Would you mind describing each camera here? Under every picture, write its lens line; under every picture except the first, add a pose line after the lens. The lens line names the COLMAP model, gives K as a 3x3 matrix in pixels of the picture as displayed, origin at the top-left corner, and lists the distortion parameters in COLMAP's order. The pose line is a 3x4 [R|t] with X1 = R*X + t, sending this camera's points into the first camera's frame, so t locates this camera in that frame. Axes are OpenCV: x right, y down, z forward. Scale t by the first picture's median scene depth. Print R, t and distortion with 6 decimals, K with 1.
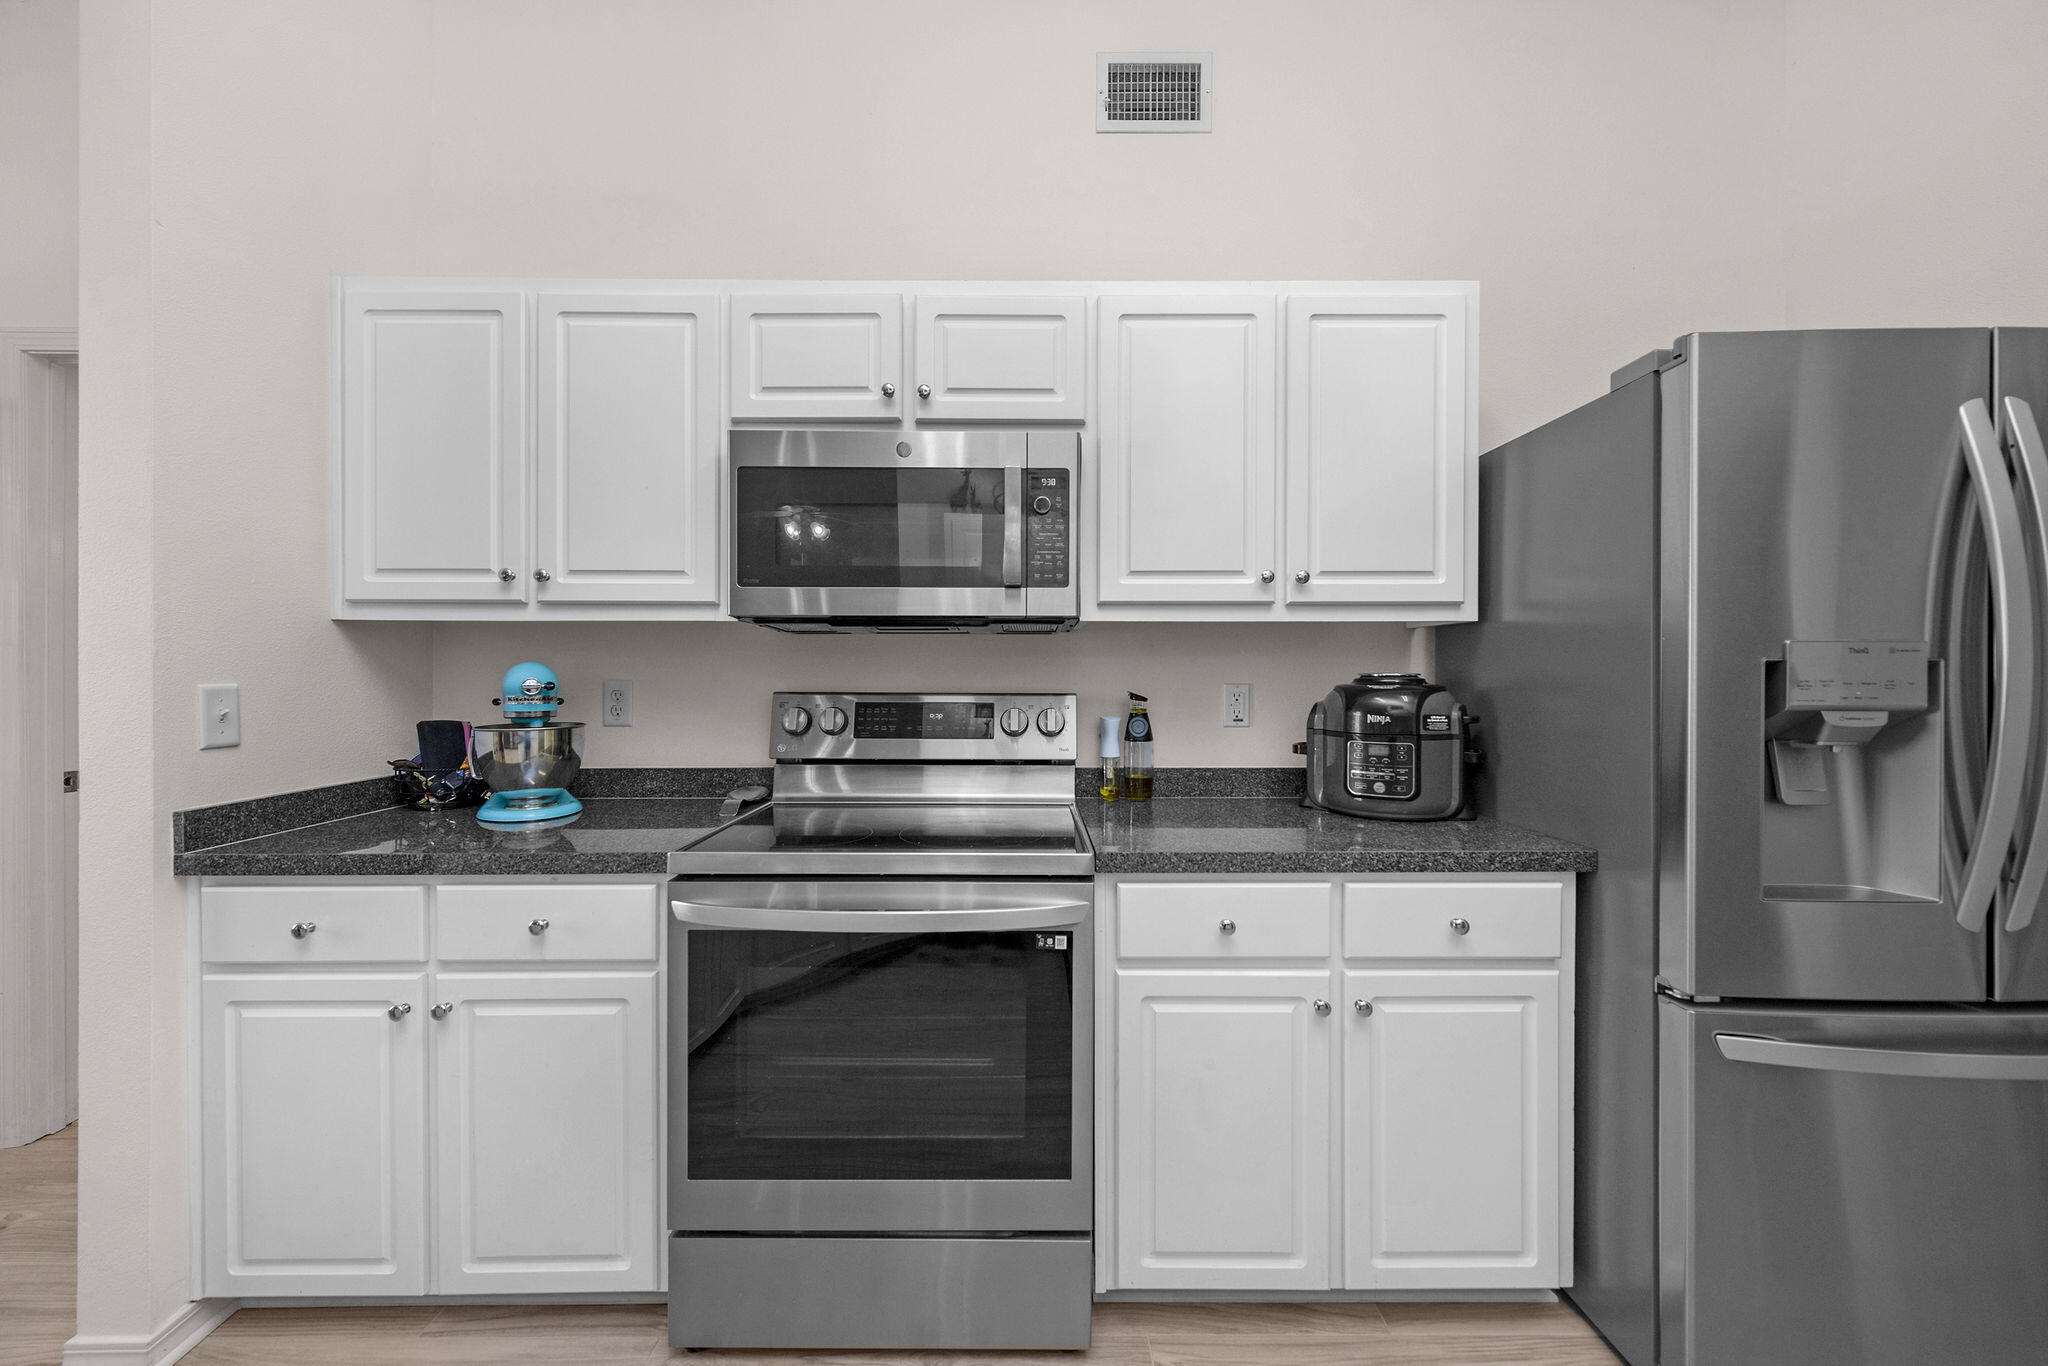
lens RADIAL K [[834.4, 0, 1033.0], [0, 834.4, 666.7], [0, 0, 1]] dist [0.014045, -0.004322]
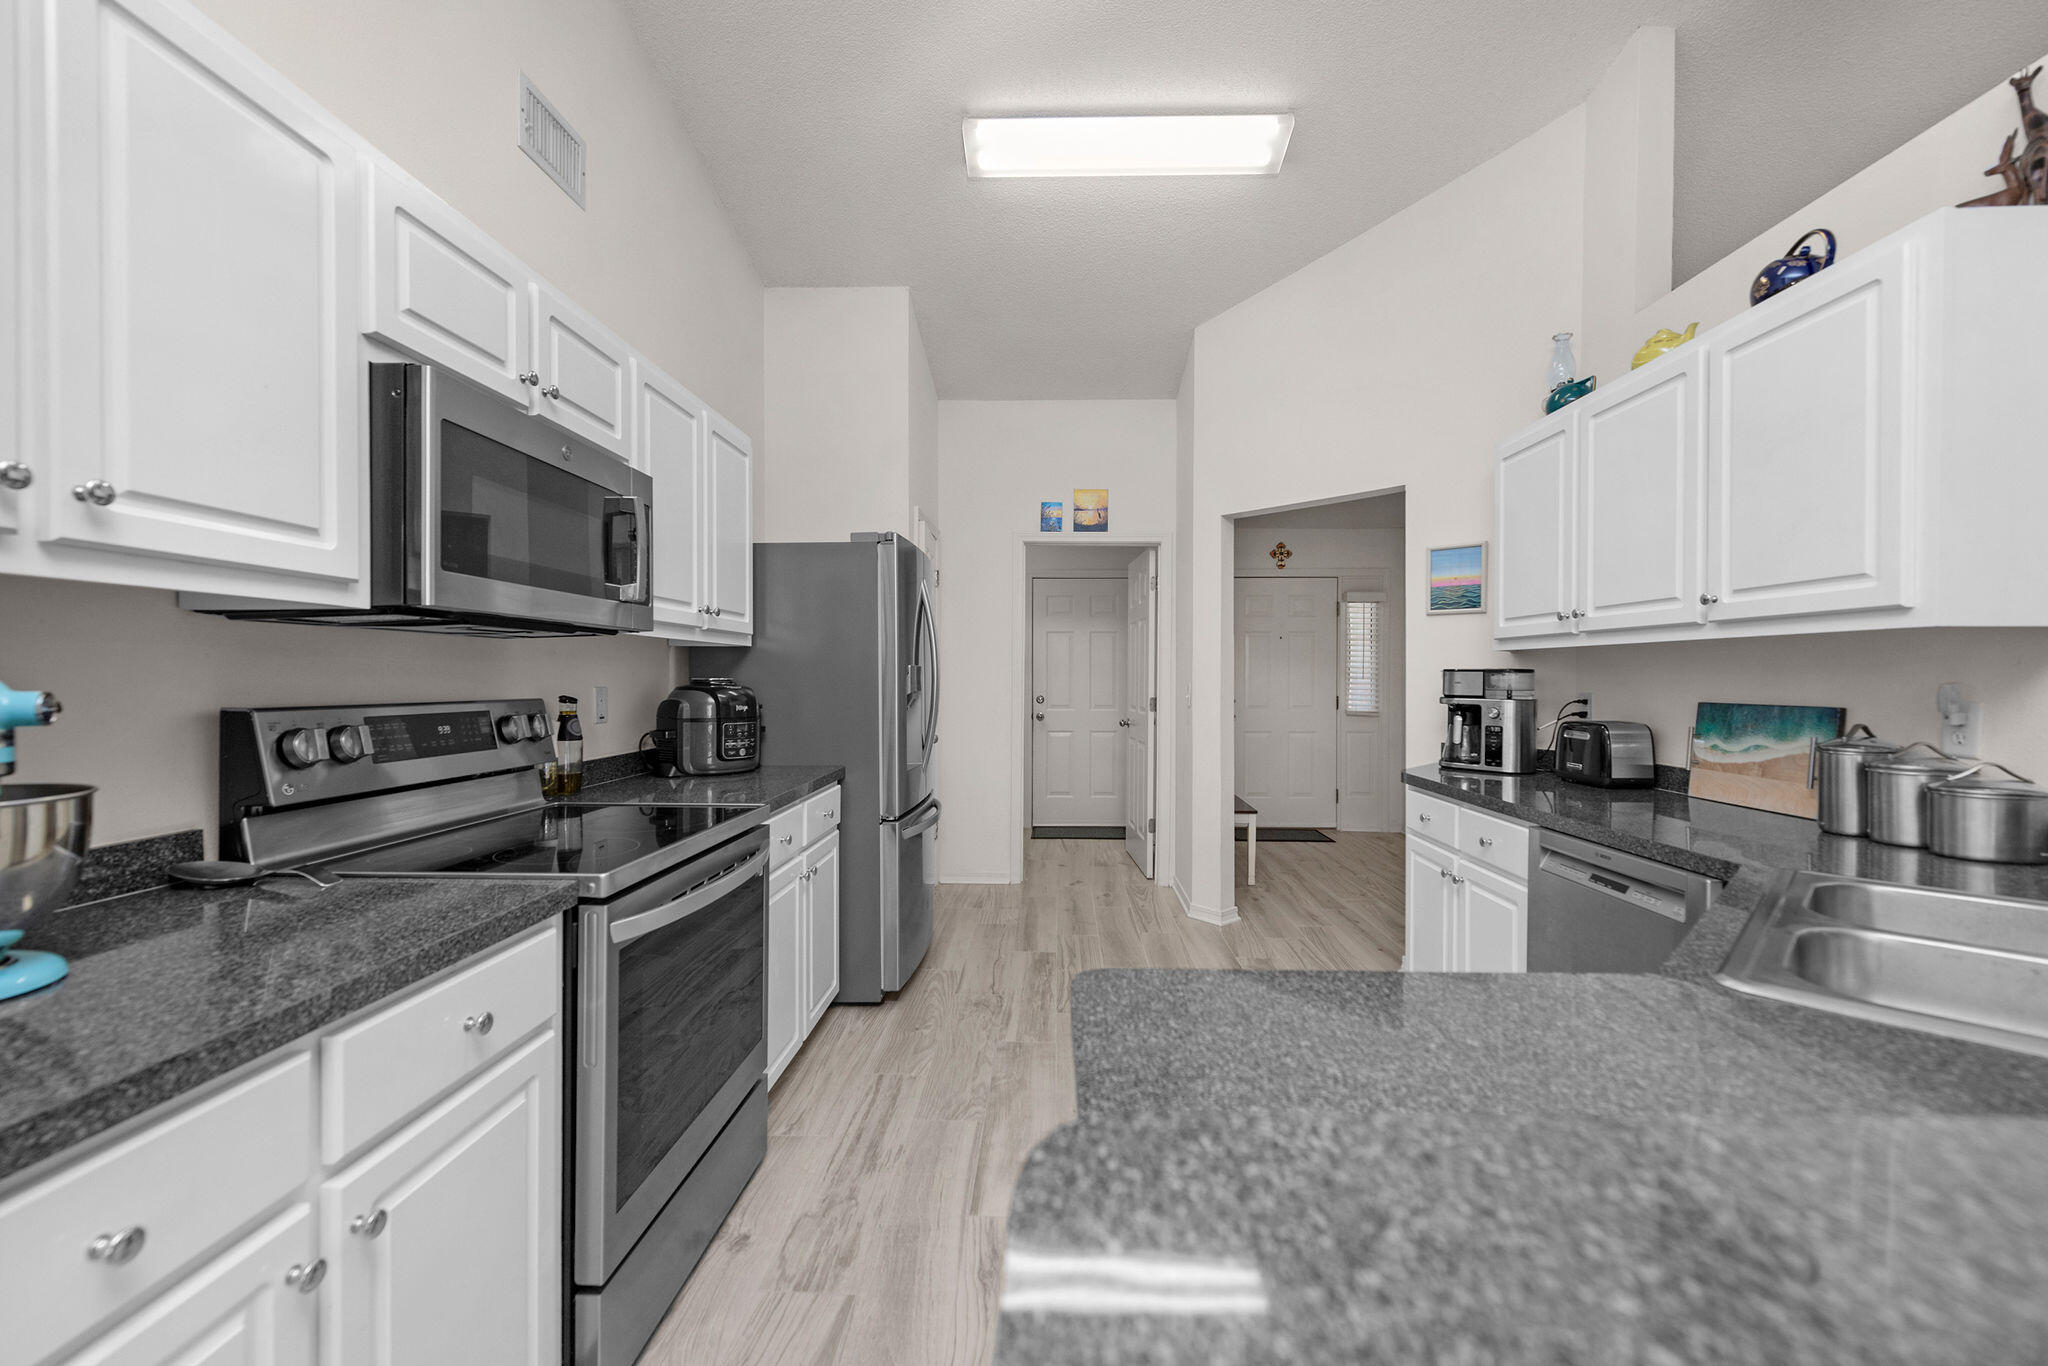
lens RADIAL K [[834.4, 0, 1057.6], [0, 834.4, 675.0], [0, 0, 1]] dist [0.014045, -0.004322]
pose [[0.010523, 0.003589, 0.999938, -1.109956], [-0.010968, 0.999934, -0.003473, -0.000447], [-0.999884, -0.010930, 0.010562, 0.393521]]
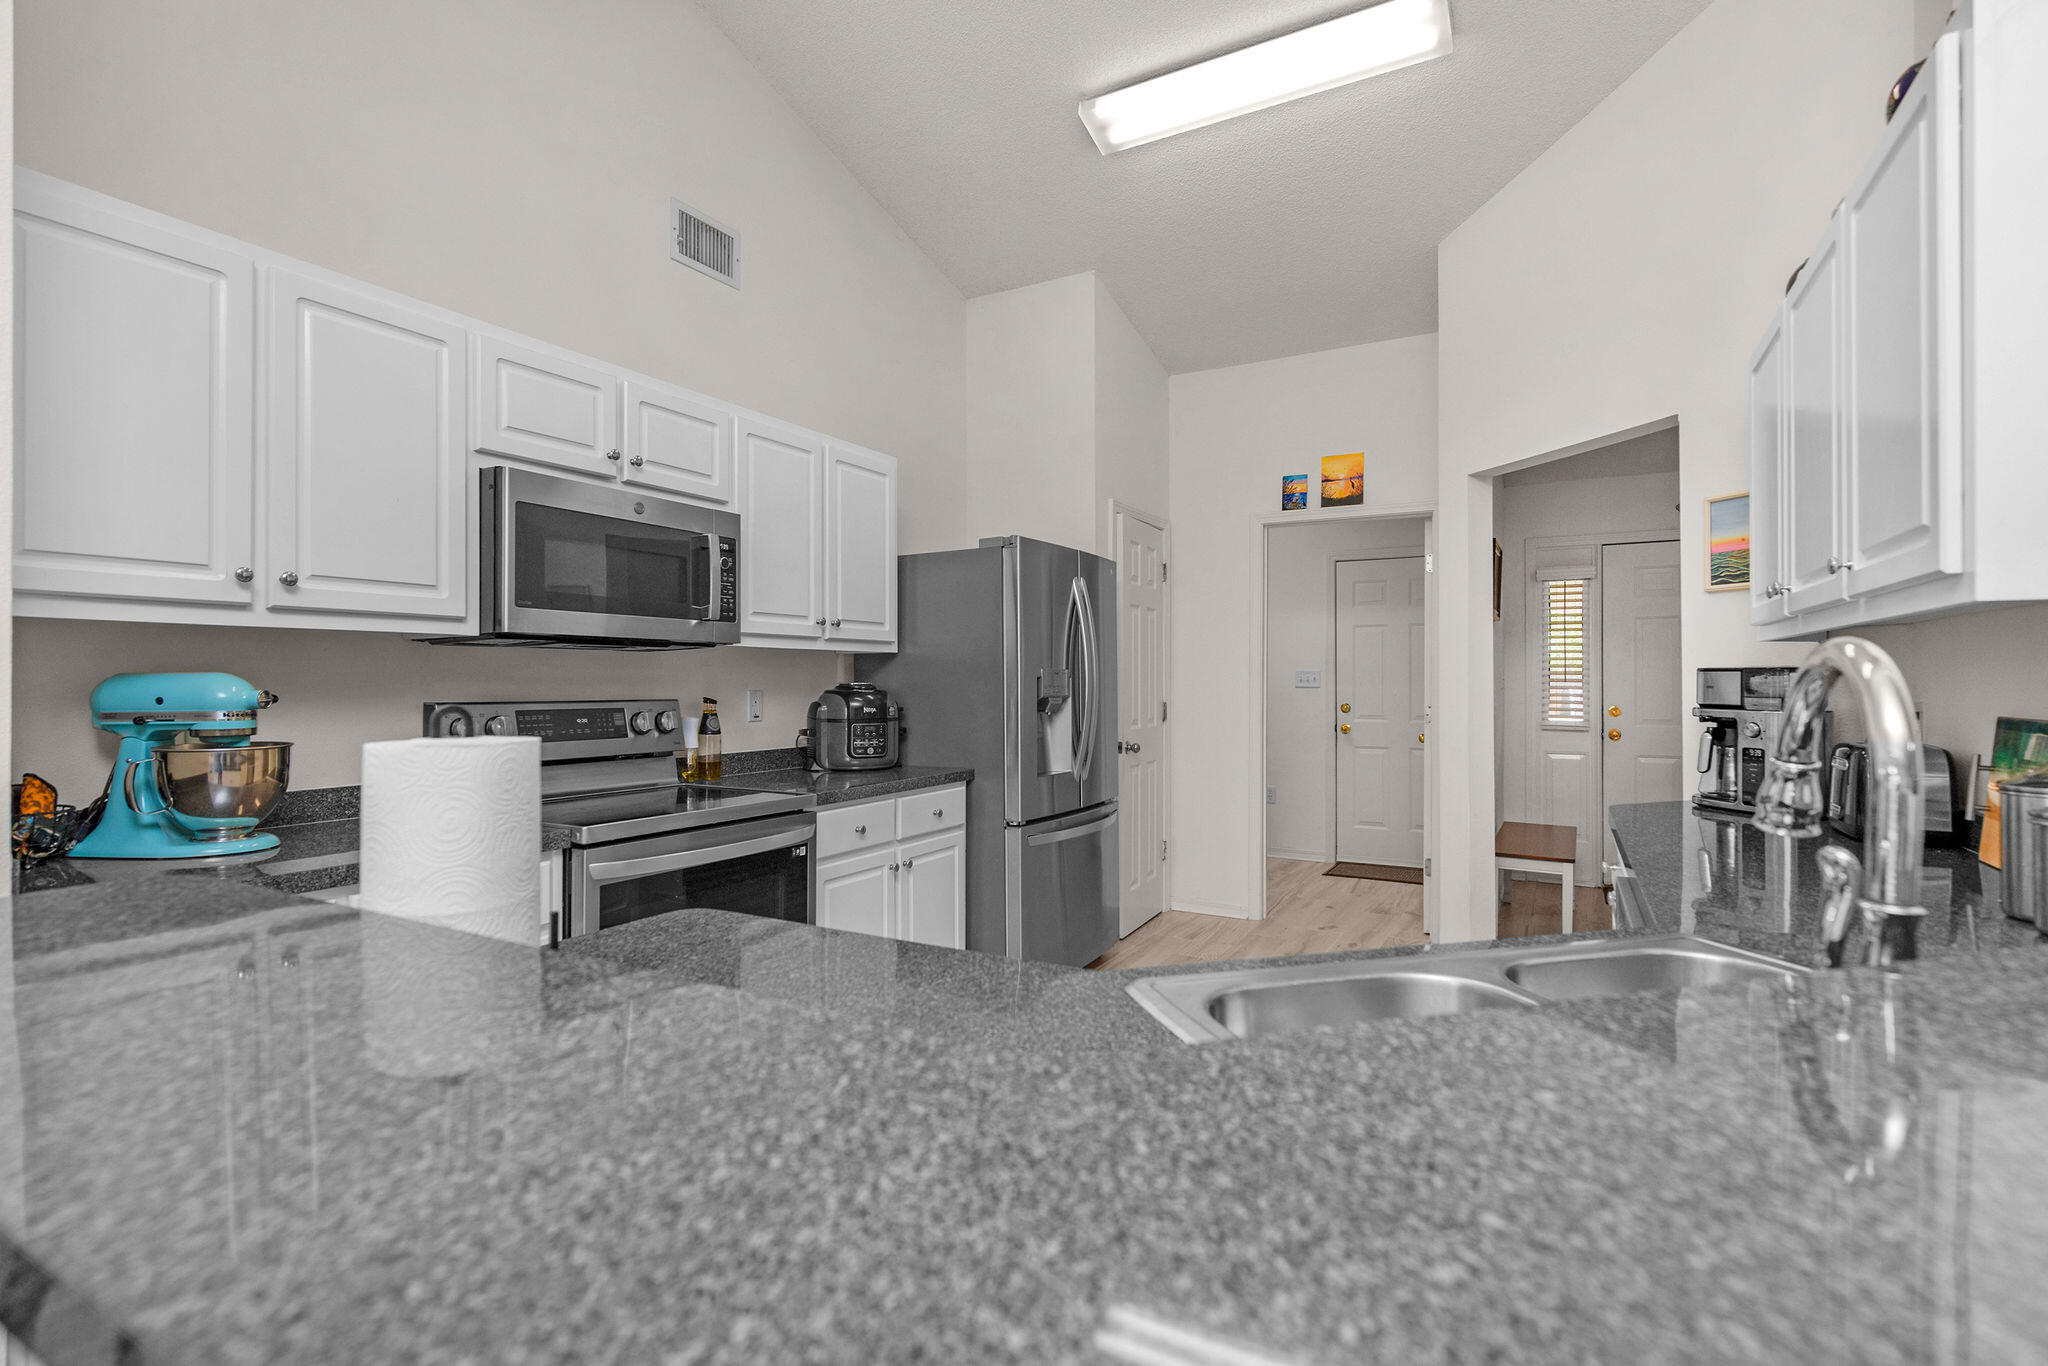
lens RADIAL K [[993.0, 0, 1021.9], [0, 993.0, 665.1], [0, 0, 1]] dist [0.015266, -0.004798]
pose [[0.489476, 0.014970, 0.871888, -1.158582], [-0.008059, 0.999888, -0.012644, -0.005642], [-0.871980, -0.000838, 0.489541, -0.244745]]
